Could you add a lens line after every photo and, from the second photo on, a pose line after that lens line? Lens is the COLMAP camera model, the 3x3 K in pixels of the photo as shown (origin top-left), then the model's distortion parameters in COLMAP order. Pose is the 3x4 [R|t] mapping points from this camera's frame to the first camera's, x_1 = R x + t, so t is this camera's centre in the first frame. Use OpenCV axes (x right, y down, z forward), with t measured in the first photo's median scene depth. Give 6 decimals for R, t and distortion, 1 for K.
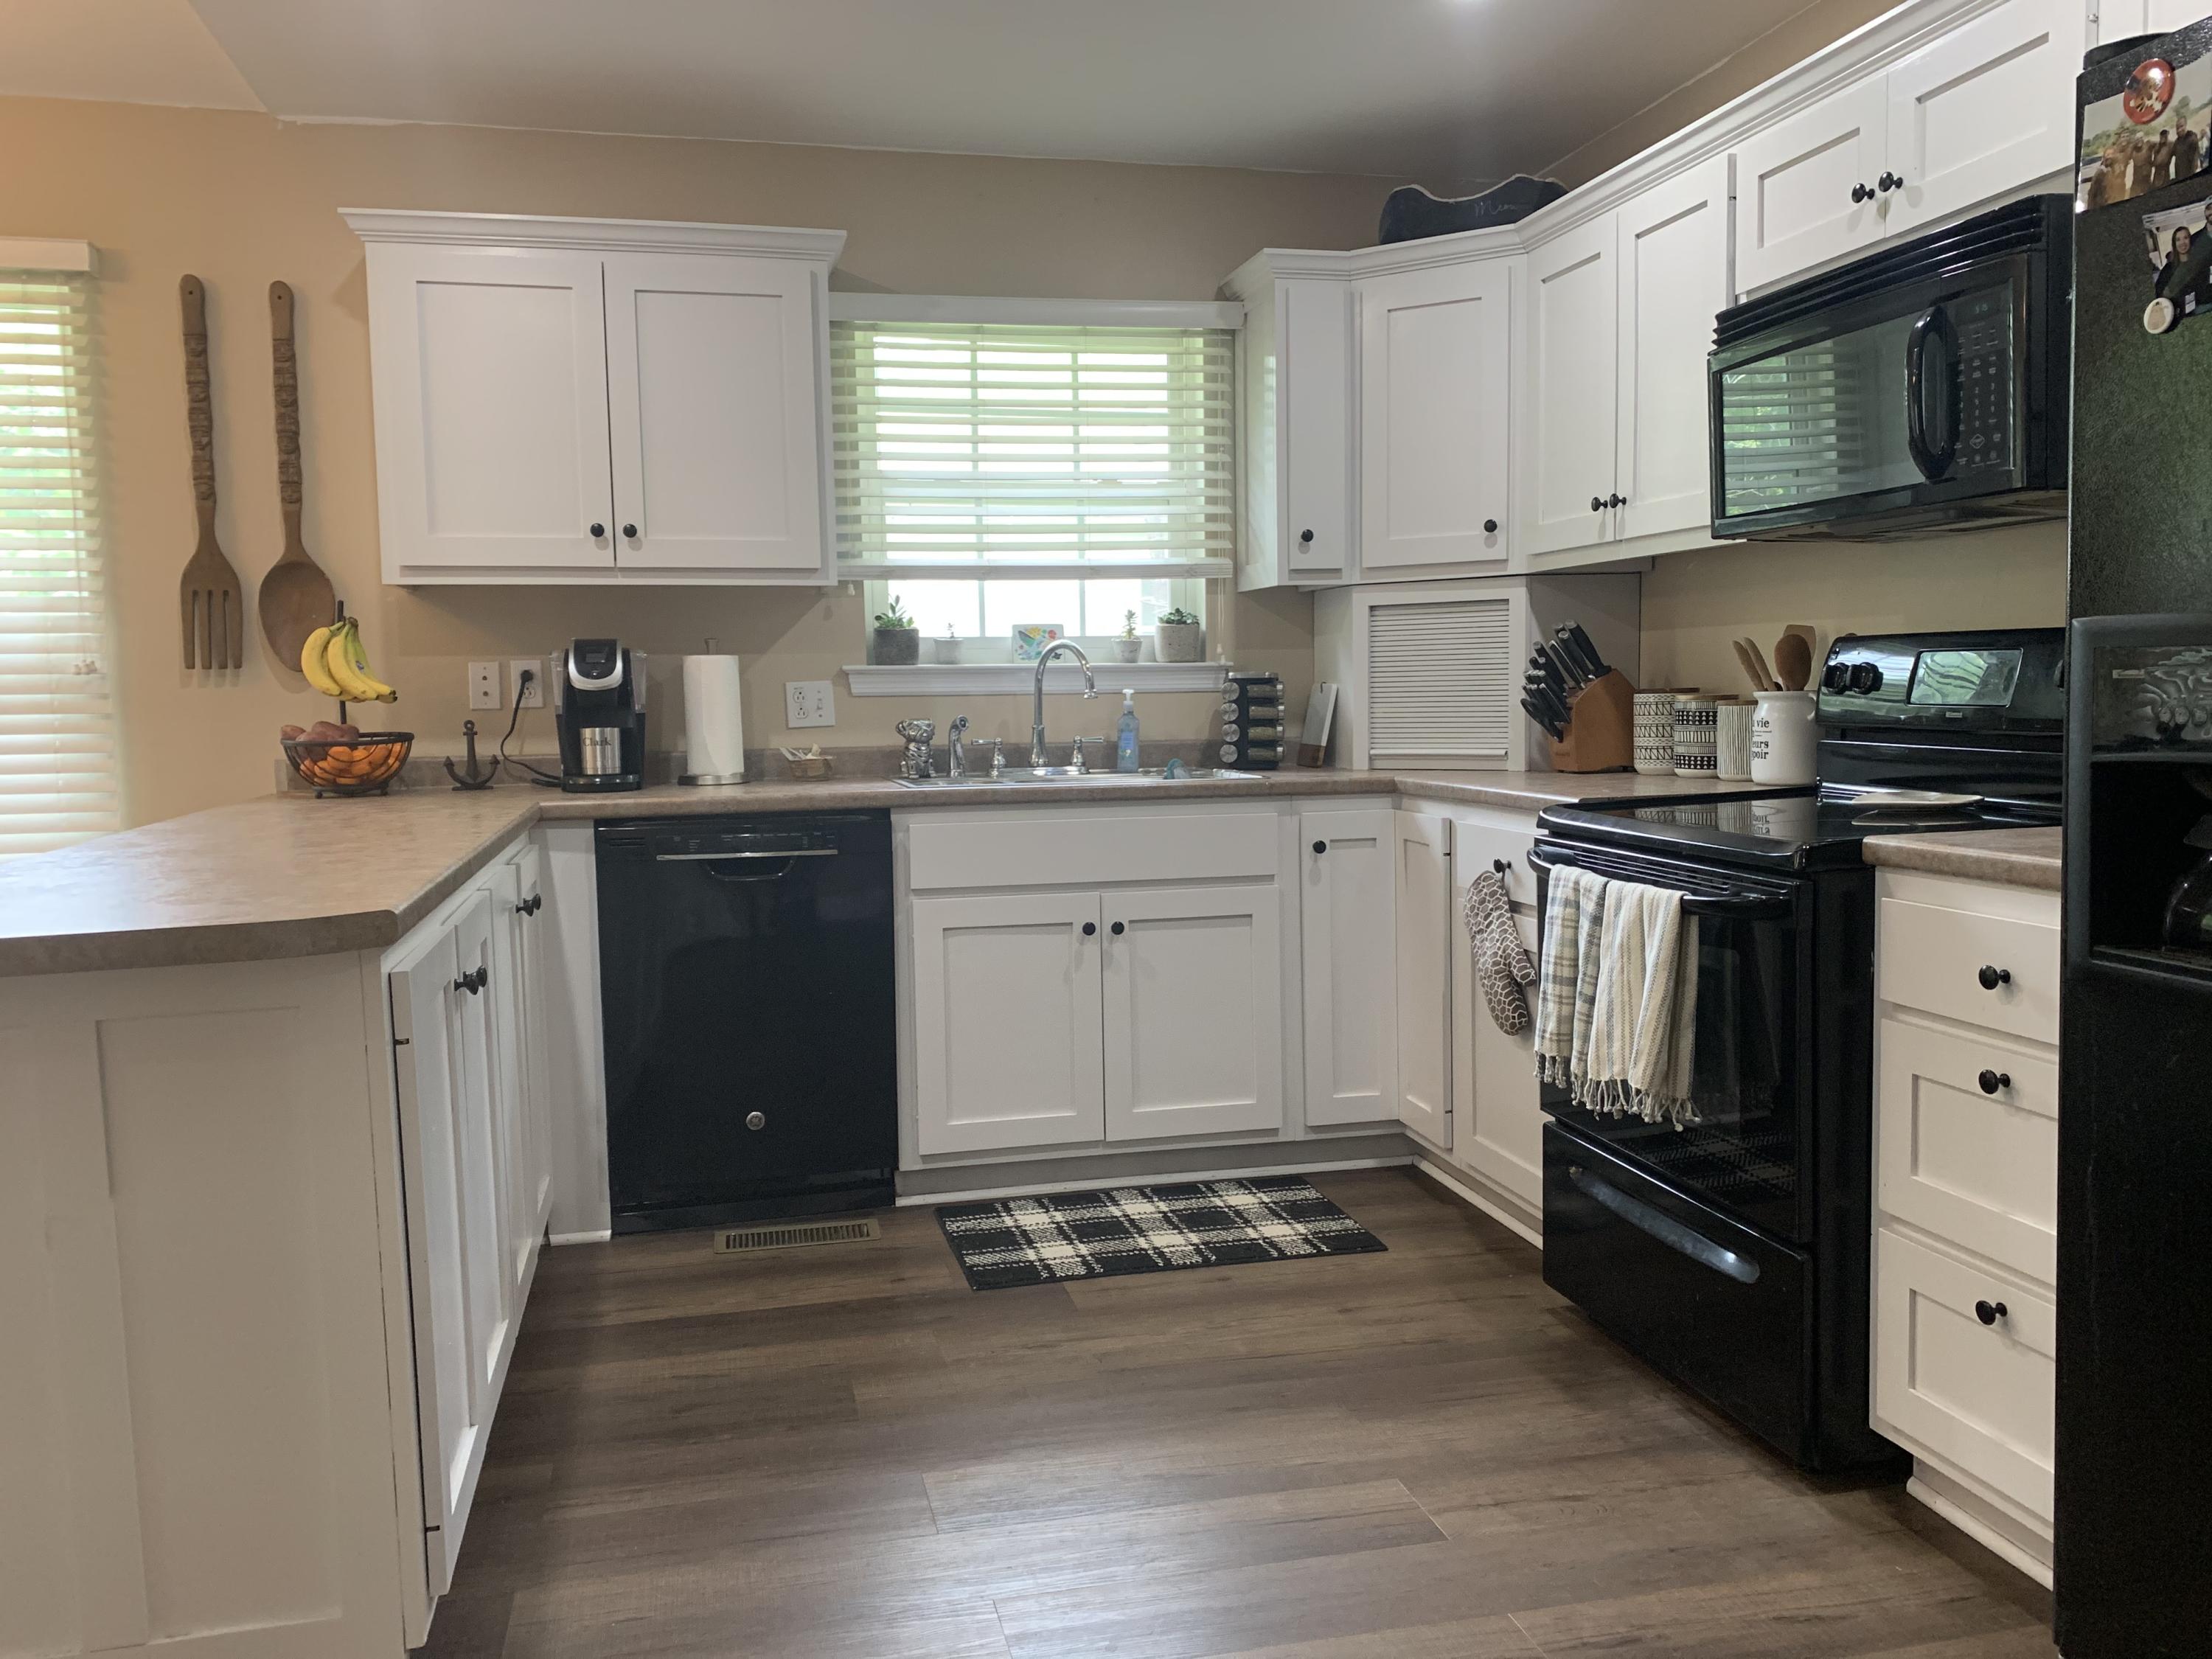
lens RADIAL K [[1679.2, 0, 994.7], [0, 1679.2, 856.0], [0, 0, 1]] dist [0.044252, -0.054366]
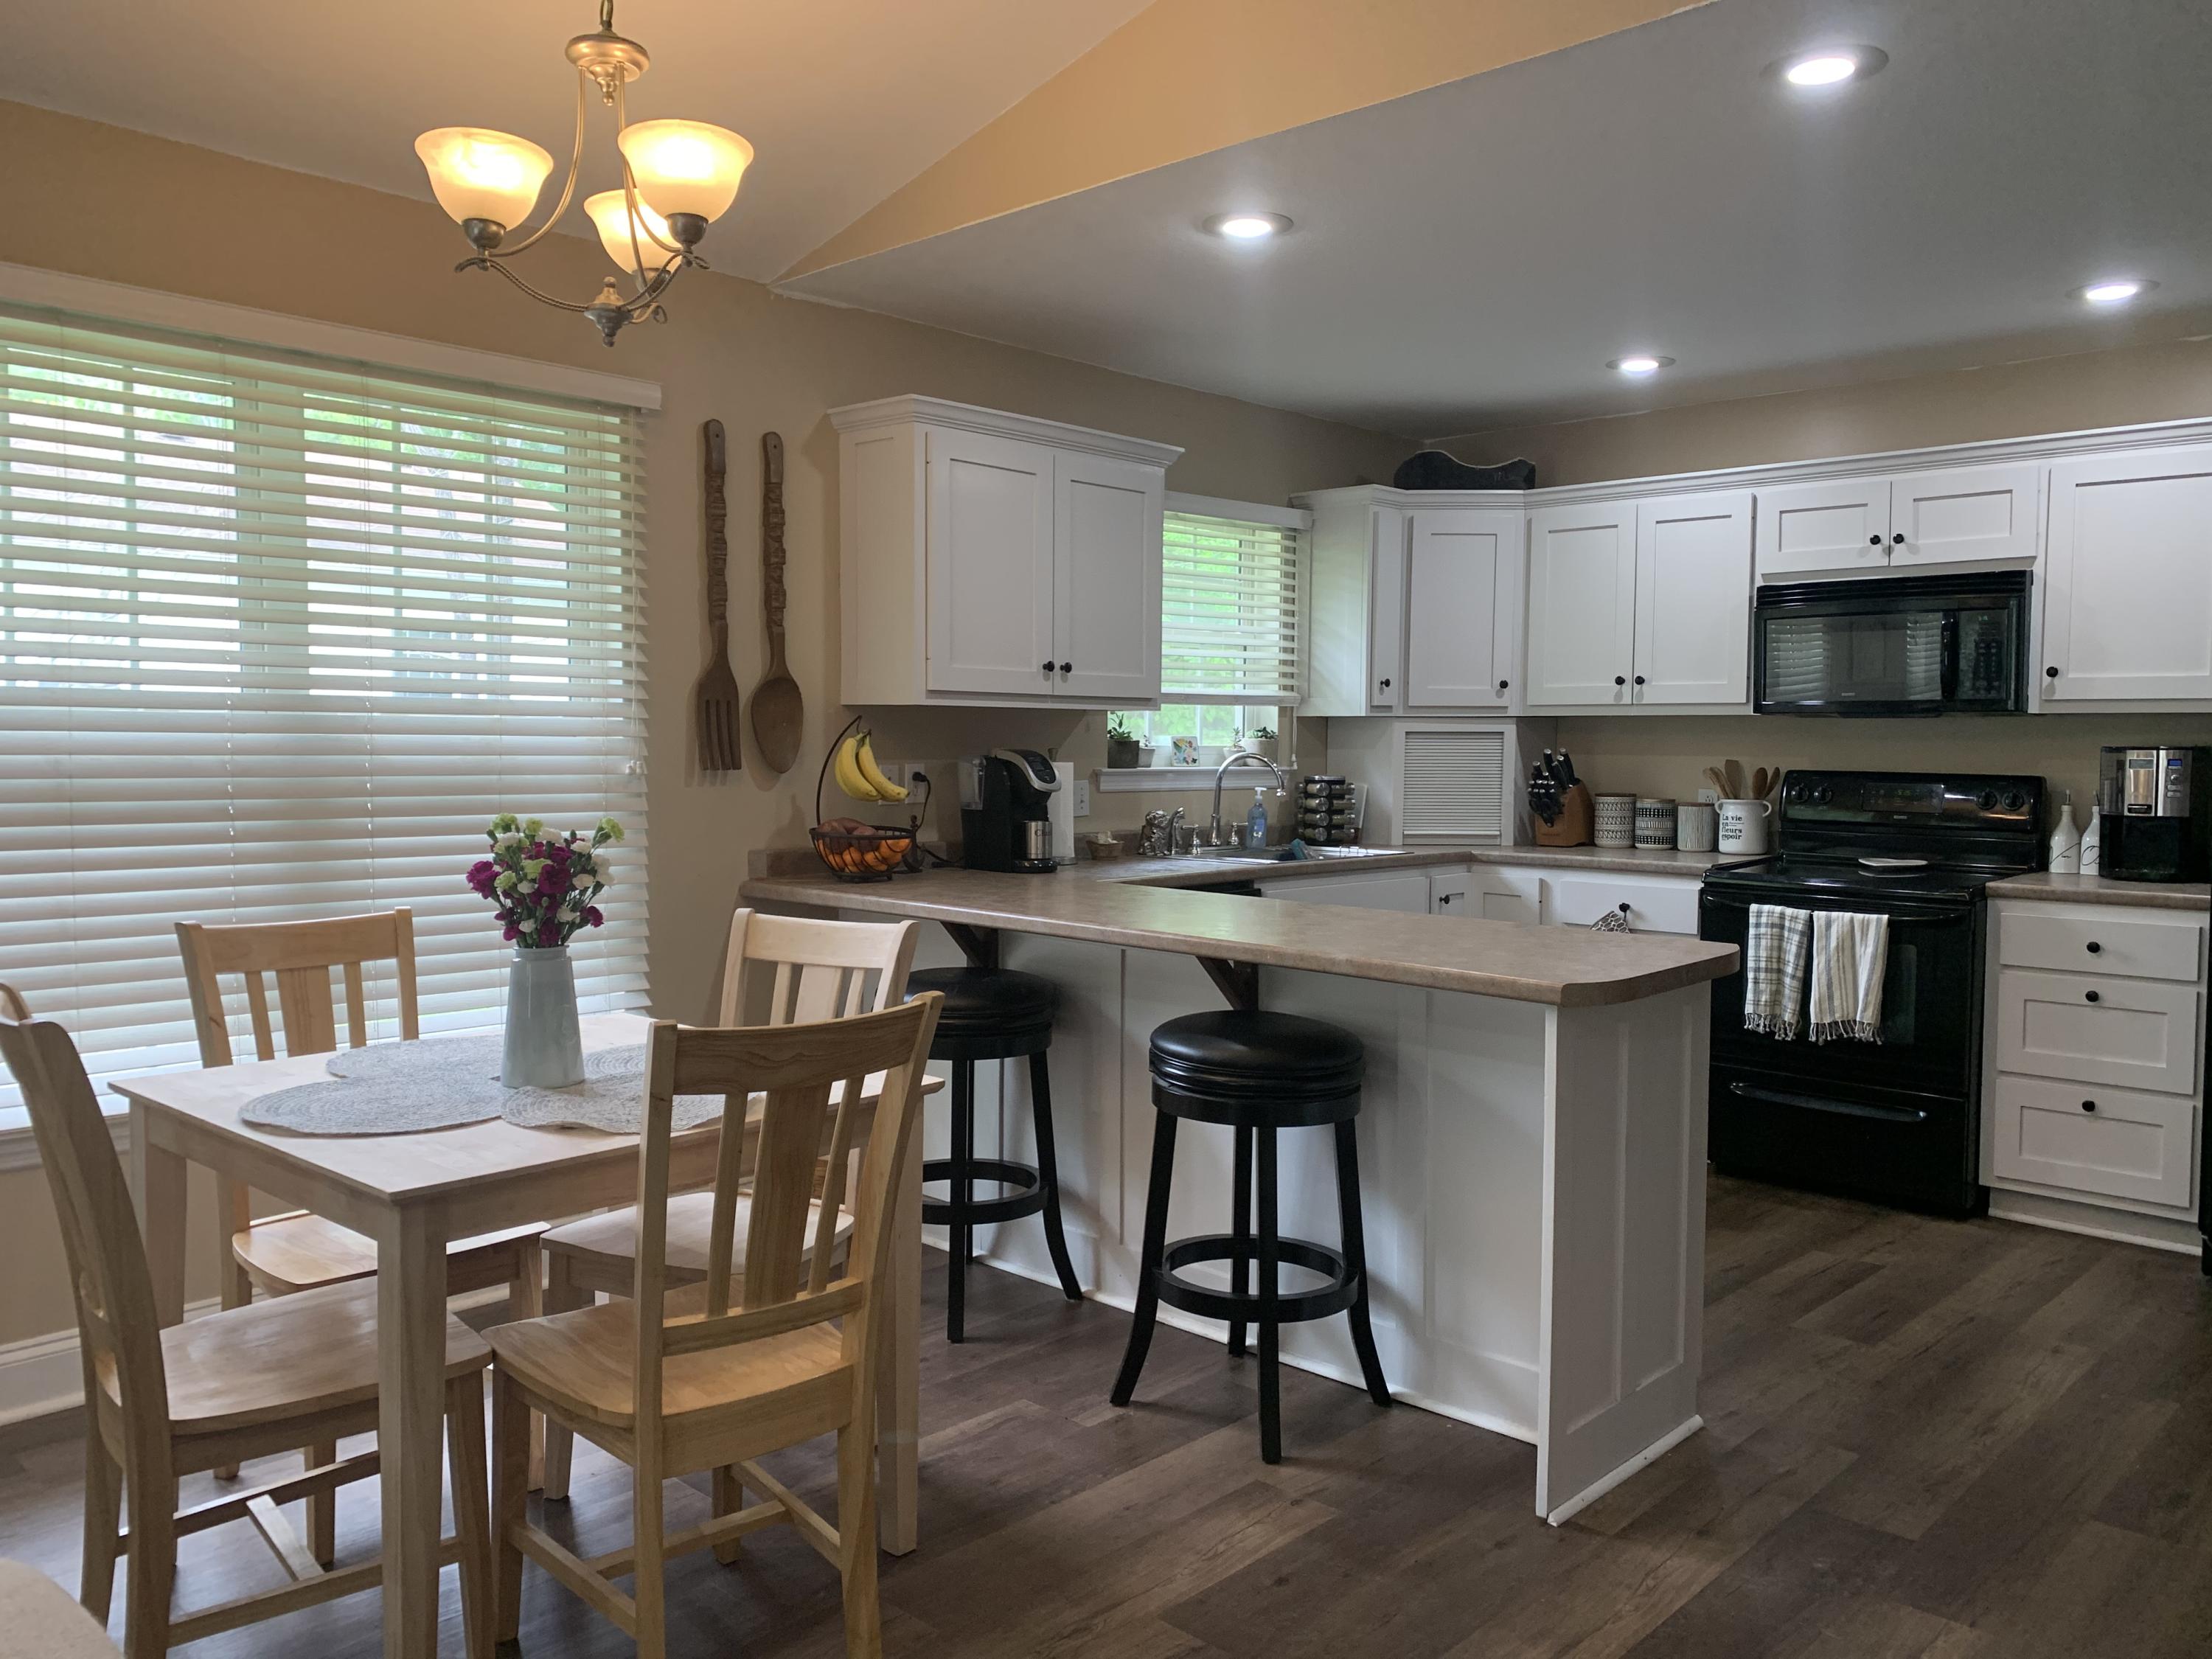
lens RADIAL K [[1679.2, 0, 1077.6], [0, 1679.2, 868.3], [0, 0, 1]] dist [0.044252, -0.054366]
pose [[0.841211, -0.020317, 0.540325, -0.858817], [0.034540, 0.999272, -0.016199, -0.019920], [-0.539602, 0.032289, 0.841301, -0.059732]]
